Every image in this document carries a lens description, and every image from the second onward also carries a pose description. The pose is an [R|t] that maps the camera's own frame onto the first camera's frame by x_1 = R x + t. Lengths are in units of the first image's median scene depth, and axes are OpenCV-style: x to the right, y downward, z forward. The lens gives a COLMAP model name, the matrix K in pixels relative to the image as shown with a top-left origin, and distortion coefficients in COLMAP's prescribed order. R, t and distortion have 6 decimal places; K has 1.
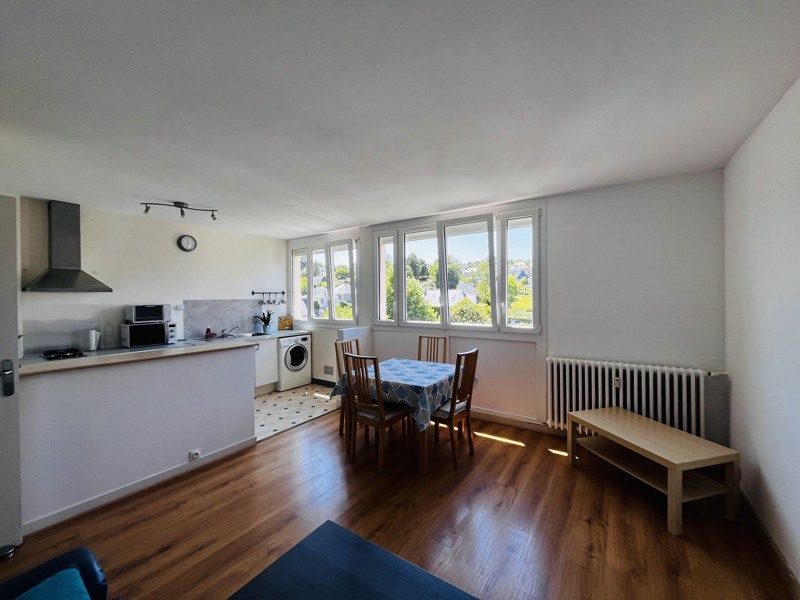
lens RADIAL K [[324.3, 0, 399.3], [0, 324.3, 299.6], [0, 0, 1]] dist [0.000535, -0.000542]
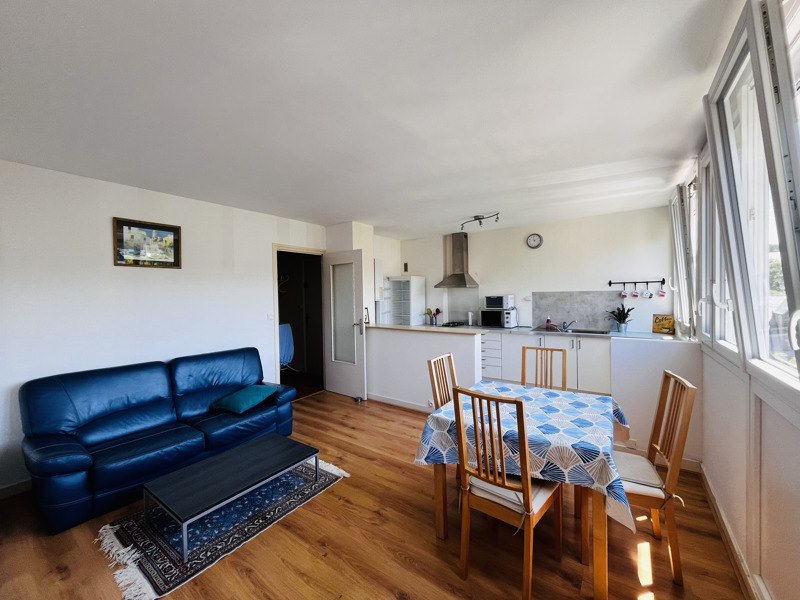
lens RADIAL K [[324.3, 0, 399.8], [0, 324.3, 300.4], [0, 0, 1]] dist [0.000535, -0.000542]
pose [[-0.010973, 0.029614, -0.999501, 0.419217], [0.007115, 0.999538, 0.029537, -0.005186], [0.999914, -0.006788, -0.011178, 0.489935]]
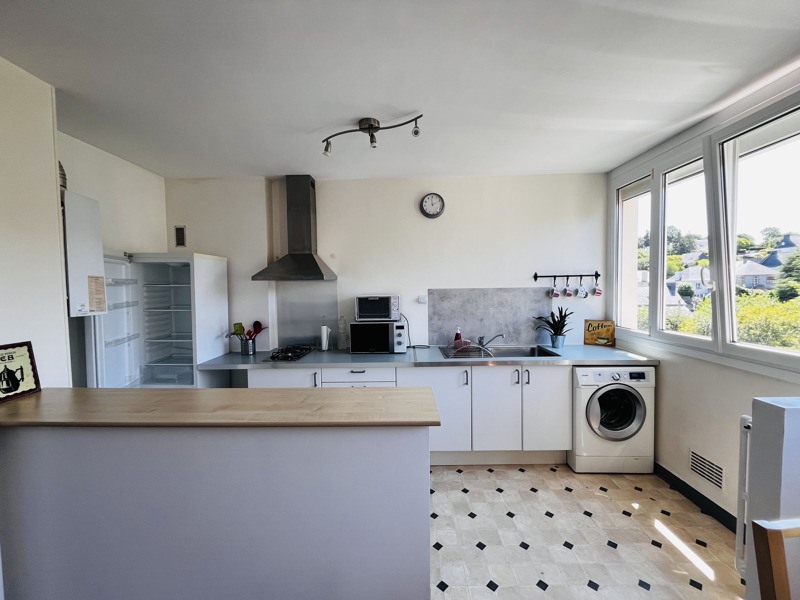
lens RADIAL K [[324.3, 0, 398.0], [0, 324.3, 297.7], [0, 0, 1]] dist [0.000535, -0.000542]
pose [[0.555973, 0.033692, -0.830517, -0.111163], [0.001817, 0.999127, 0.041748, -0.007992], [0.831198, -0.024719, 0.555427, 0.499106]]
